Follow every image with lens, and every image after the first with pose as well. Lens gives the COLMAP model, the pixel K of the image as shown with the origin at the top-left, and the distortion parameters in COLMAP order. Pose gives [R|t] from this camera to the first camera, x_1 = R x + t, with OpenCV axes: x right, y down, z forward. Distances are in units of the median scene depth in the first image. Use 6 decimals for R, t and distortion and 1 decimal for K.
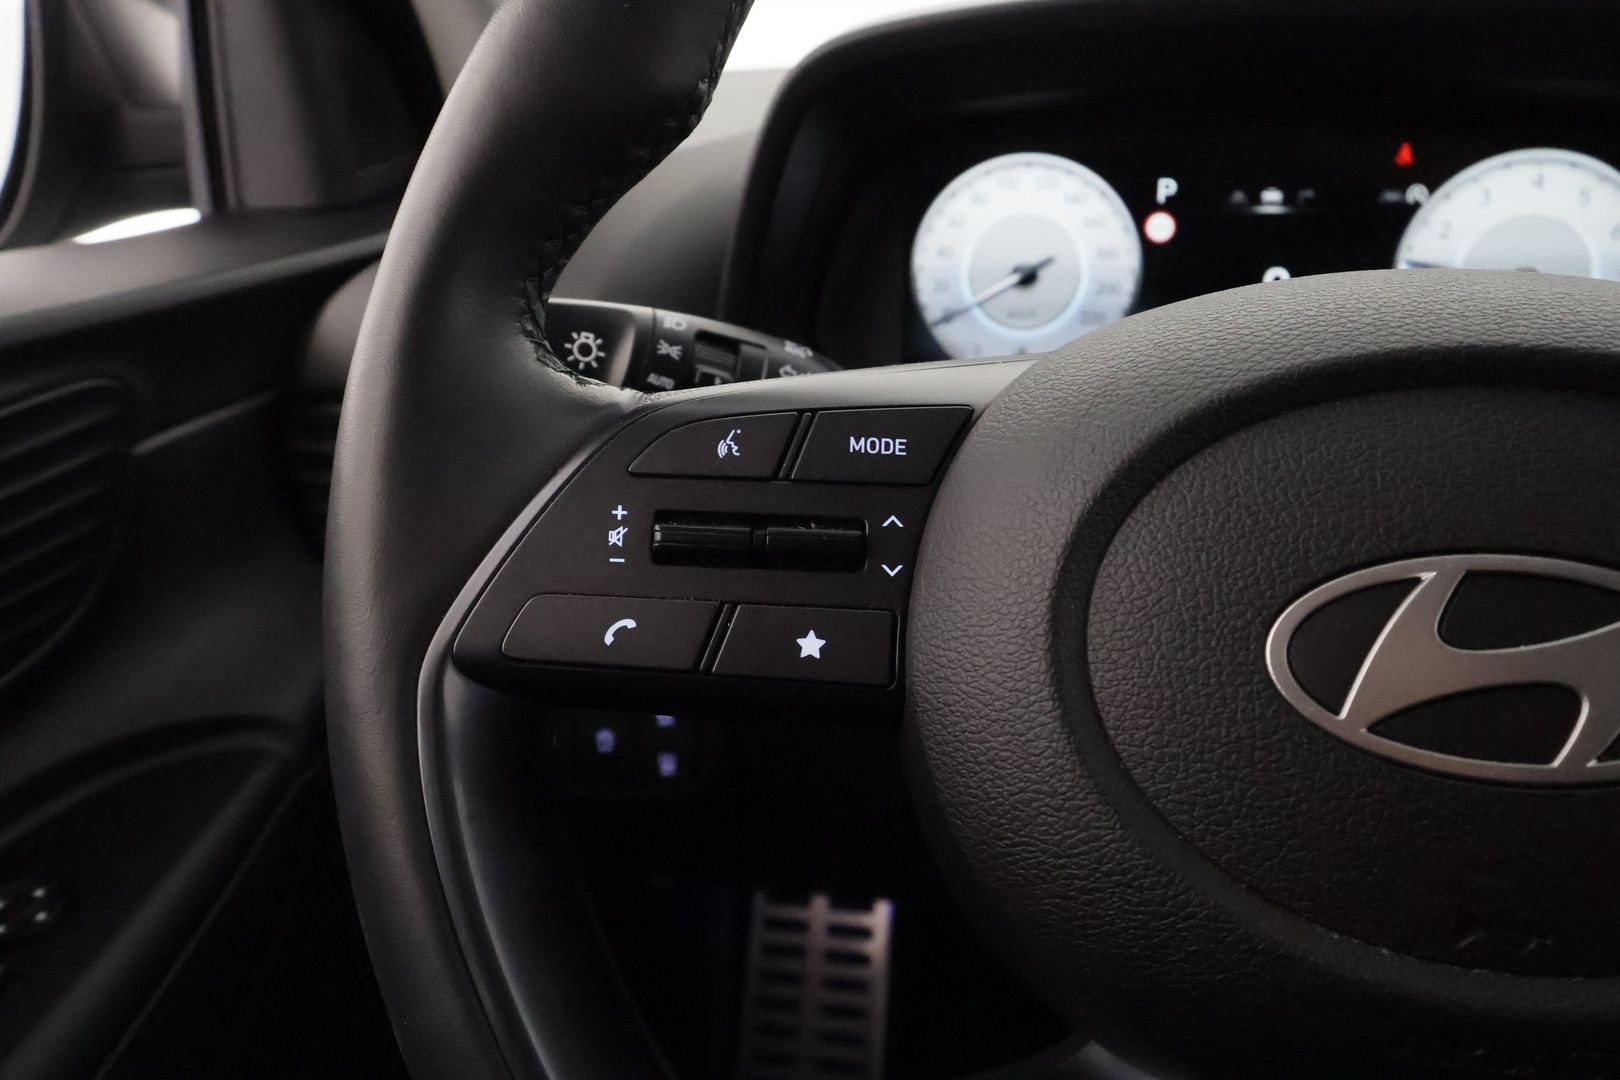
lens RADIAL K [[1239.7, 0, 810.0], [0, 1239.7, 540.0], [0, 0, 1]] dist [0.004111, -0.002181]
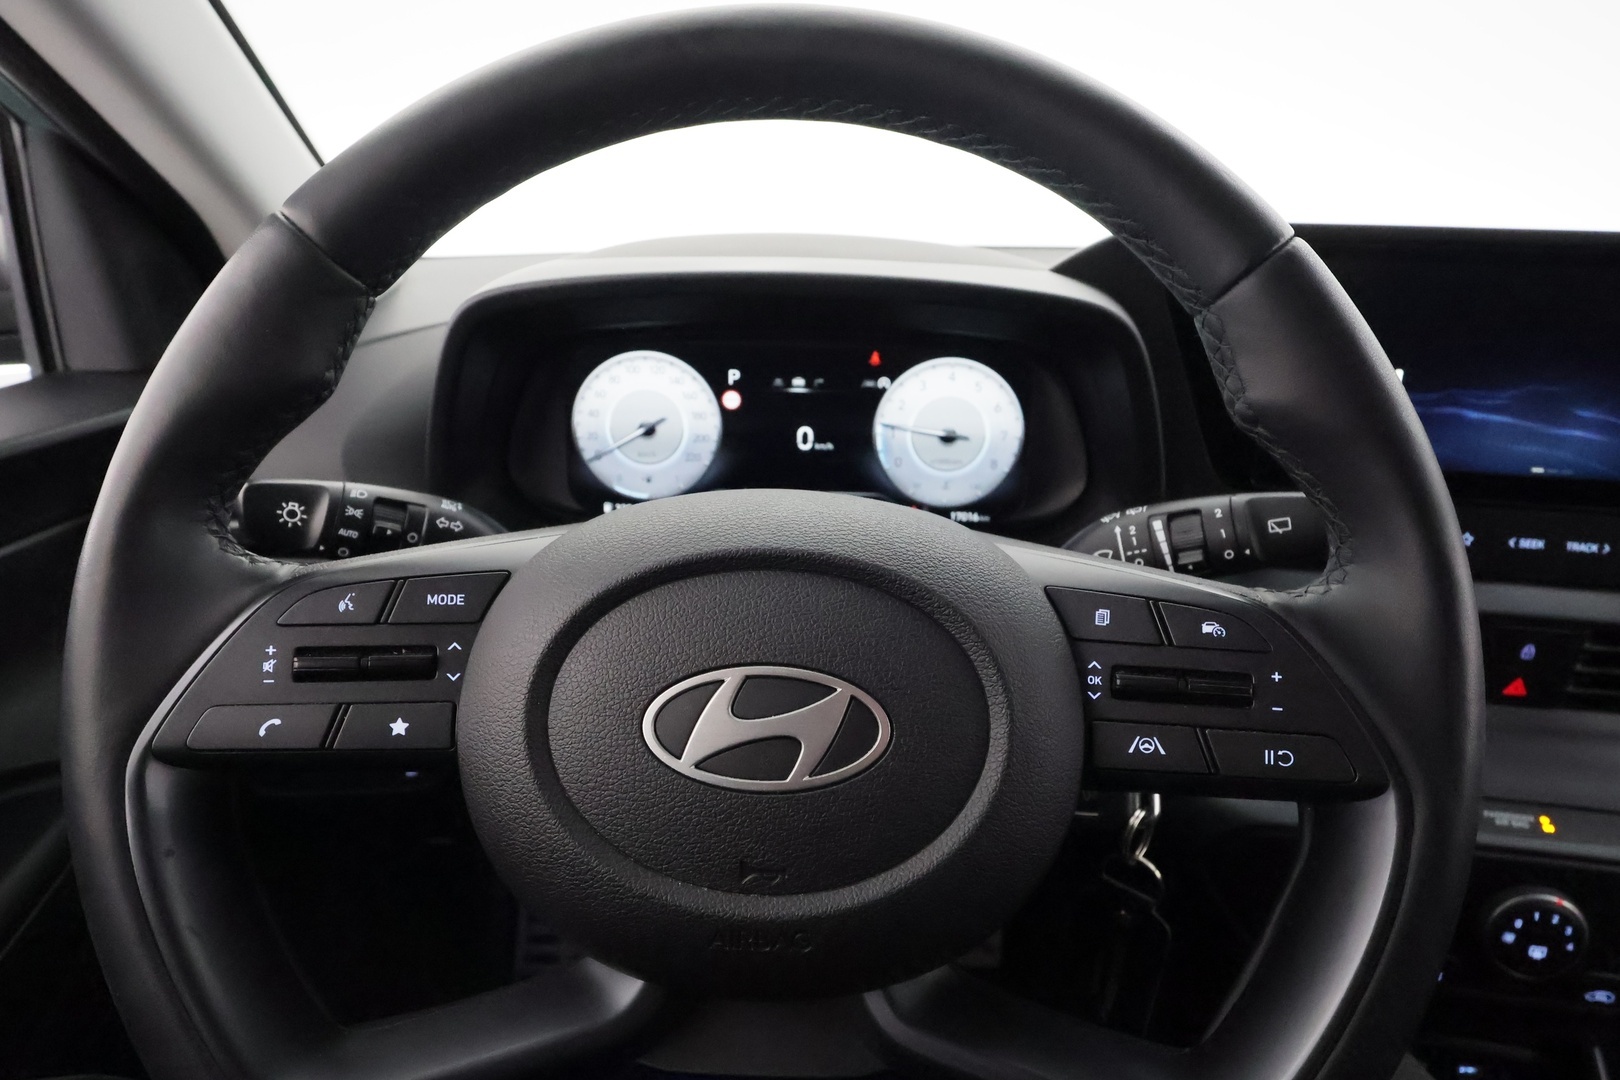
lens RADIAL K [[922.2, 0, 805.5], [0, 922.2, 535.9], [0, 0, 1]] dist [0.001639, 0.000321]
pose [[0.980497, -0.028414, 0.194468, 0.285314], [0.031364, 0.999435, -0.012105, -0.130078], [-0.194014, 0.017968, 0.980834, -0.285155]]
